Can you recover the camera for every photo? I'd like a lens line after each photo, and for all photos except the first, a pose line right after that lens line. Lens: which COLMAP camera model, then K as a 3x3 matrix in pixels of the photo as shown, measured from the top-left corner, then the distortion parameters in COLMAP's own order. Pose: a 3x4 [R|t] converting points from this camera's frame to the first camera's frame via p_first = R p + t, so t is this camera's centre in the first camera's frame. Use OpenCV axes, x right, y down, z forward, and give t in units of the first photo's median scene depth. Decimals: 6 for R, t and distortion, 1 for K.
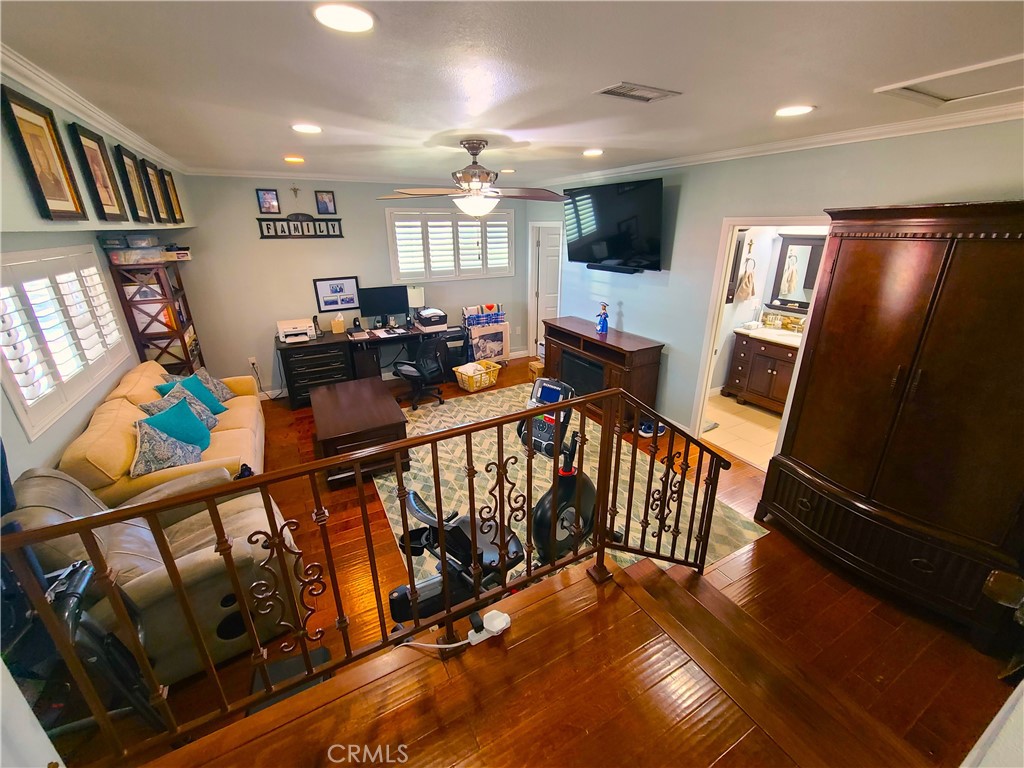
lens RADIAL K [[419.0, 0, 512.8], [0, 419.0, 382.3], [0, 0, 1]] dist [-0.000590, -0.000529]
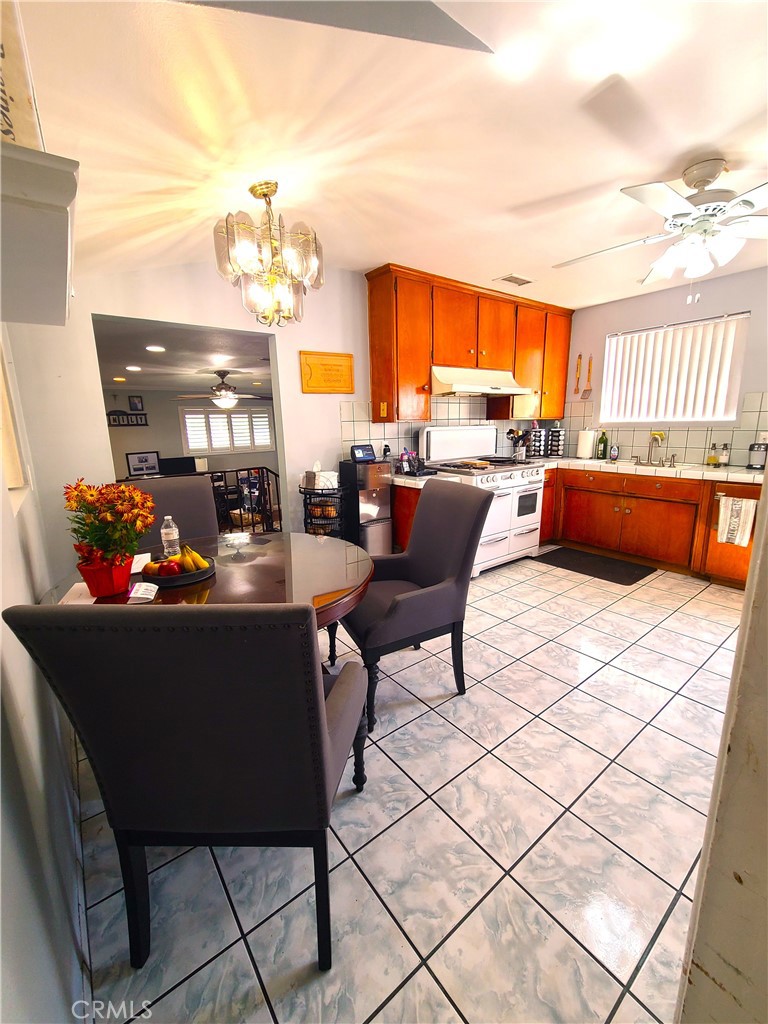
lens RADIAL K [[419.0, 0, 386.7], [0, 419.0, 512.6], [0, 0, 1]] dist [-0.000590, -0.000529]
pose [[0.987336, -0.051199, 0.150156, 0.189022], [0.073089, 0.986860, -0.144099, 0.231116], [-0.140805, 0.153249, 0.978105, -0.516972]]
